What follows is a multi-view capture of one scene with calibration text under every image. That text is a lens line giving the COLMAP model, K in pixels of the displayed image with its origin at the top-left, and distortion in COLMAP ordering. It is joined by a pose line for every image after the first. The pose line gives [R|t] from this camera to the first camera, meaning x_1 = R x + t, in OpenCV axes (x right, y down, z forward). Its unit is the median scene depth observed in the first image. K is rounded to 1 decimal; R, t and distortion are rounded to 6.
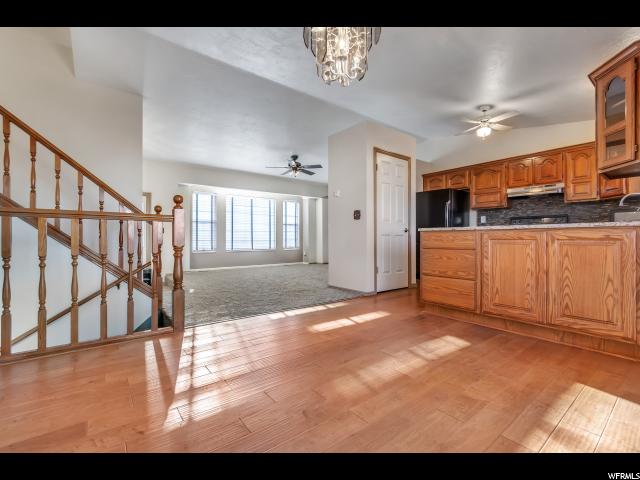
lens RADIAL K [[286.6, 0, 319.7], [0, 286.6, 238.6], [0, 0, 1]] dist [0.001975, -0.000298]
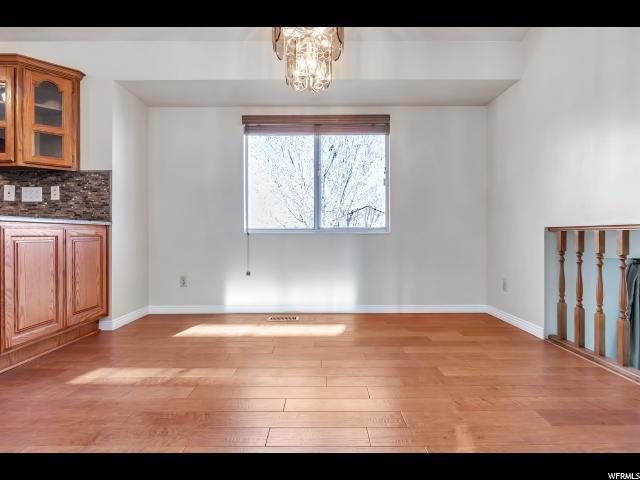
lens RADIAL K [[338.8, 0, 319.2], [0, 338.8, 235.1], [0, 0, 1]] dist [-0.004069, -0.001507]
pose [[-0.786616, -0.000394, 0.617442, -0.266586], [0.000009, 1.000000, 0.000650, -0.000188], [-0.617442, 0.000517, -0.786616, 0.711339]]
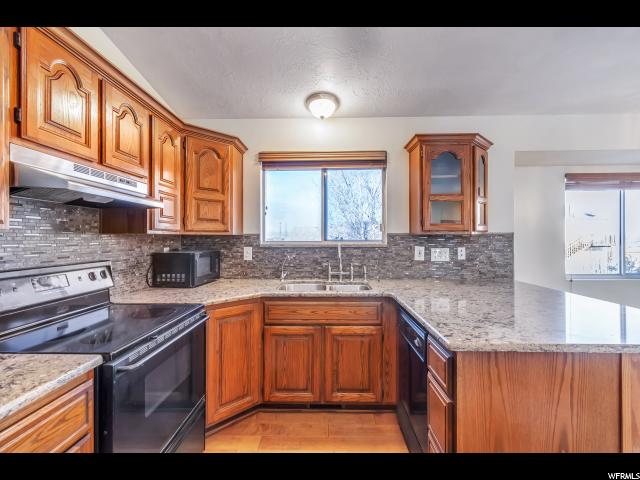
lens RADIAL K [[286.6, 0, 322.7], [0, 286.6, 238.4], [0, 0, 1]] dist [0.001975, -0.000298]
pose [[-0.773974, 0.001990, 0.633214, 0.416659], [0.004241, 0.999989, 0.002041, -0.122219], [-0.633203, 0.004265, -0.773974, 1.201141]]
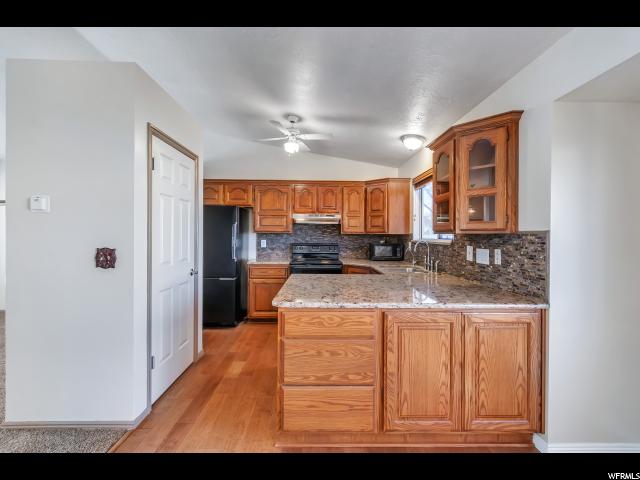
lens RADIAL K [[286.6, 0, 321.1], [0, 286.6, 236.3], [0, 0, 1]] dist [0.001975, -0.000298]
pose [[0.596655, 0.002250, 0.802494, -0.034411], [-0.007760, 0.999965, 0.002966, -0.122249], [-0.802460, -0.007996, 0.596652, 0.447897]]
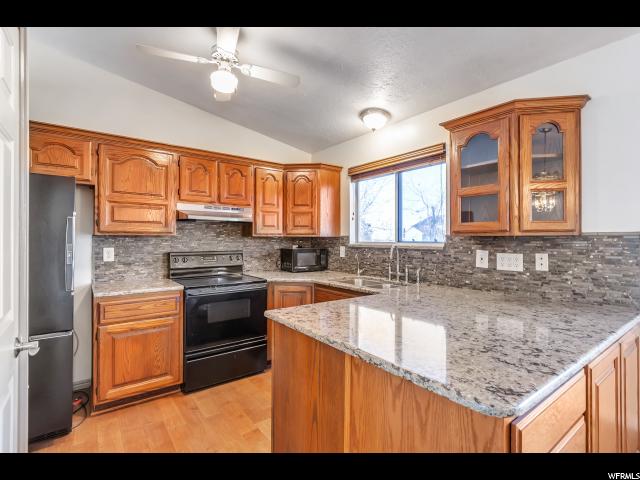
lens RADIAL K [[314.1, 0, 321.0], [0, 314.1, 237.6], [0, 0, 1]] dist [0.000980, -0.000945]
pose [[0.015128, 0.005239, 0.999872, 0.074523], [-0.000639, 0.999986, -0.005230, -0.122079], [-0.999885, -0.000560, 0.015132, 0.848120]]
